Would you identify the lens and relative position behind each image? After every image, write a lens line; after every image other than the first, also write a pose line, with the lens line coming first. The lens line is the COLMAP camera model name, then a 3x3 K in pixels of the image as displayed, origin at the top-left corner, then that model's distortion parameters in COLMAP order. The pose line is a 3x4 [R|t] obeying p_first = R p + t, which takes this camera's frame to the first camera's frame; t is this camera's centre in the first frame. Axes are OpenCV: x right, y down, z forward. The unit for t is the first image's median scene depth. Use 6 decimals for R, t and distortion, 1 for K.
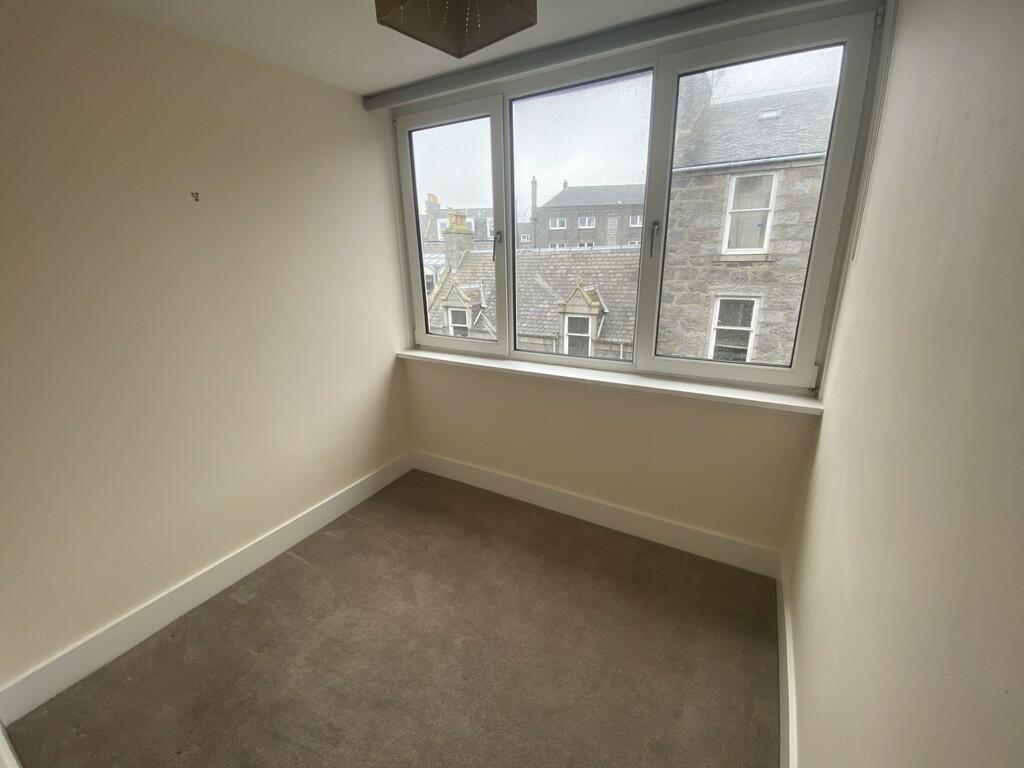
lens RADIAL K [[418.6, 0, 513.9], [0, 418.6, 373.6], [0, 0, 1]] dist [0.016706, -0.017831]
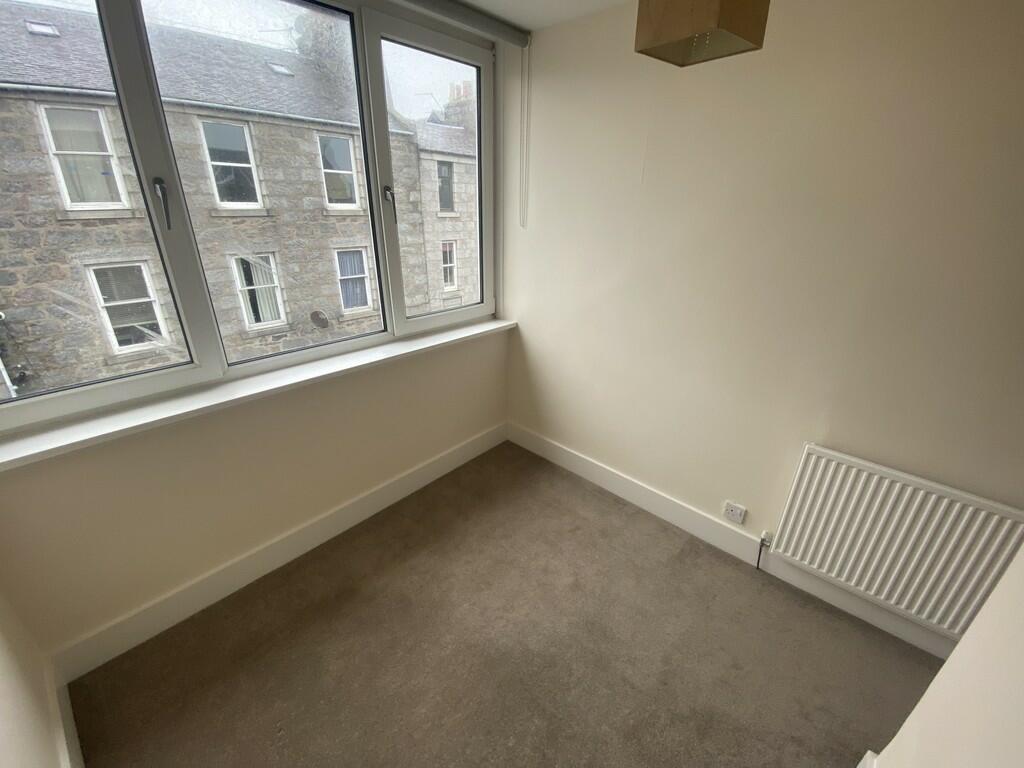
lens RADIAL K [[418.6, 0, 513.9], [0, 418.6, 373.6], [0, 0, 1]] dist [0.016706, -0.017831]
pose [[0.235440, -0.343106, 0.909311, -0.094098], [0.251216, 0.925301, 0.284094, -0.022569], [-0.938860, 0.161546, 0.304046, 0.068074]]
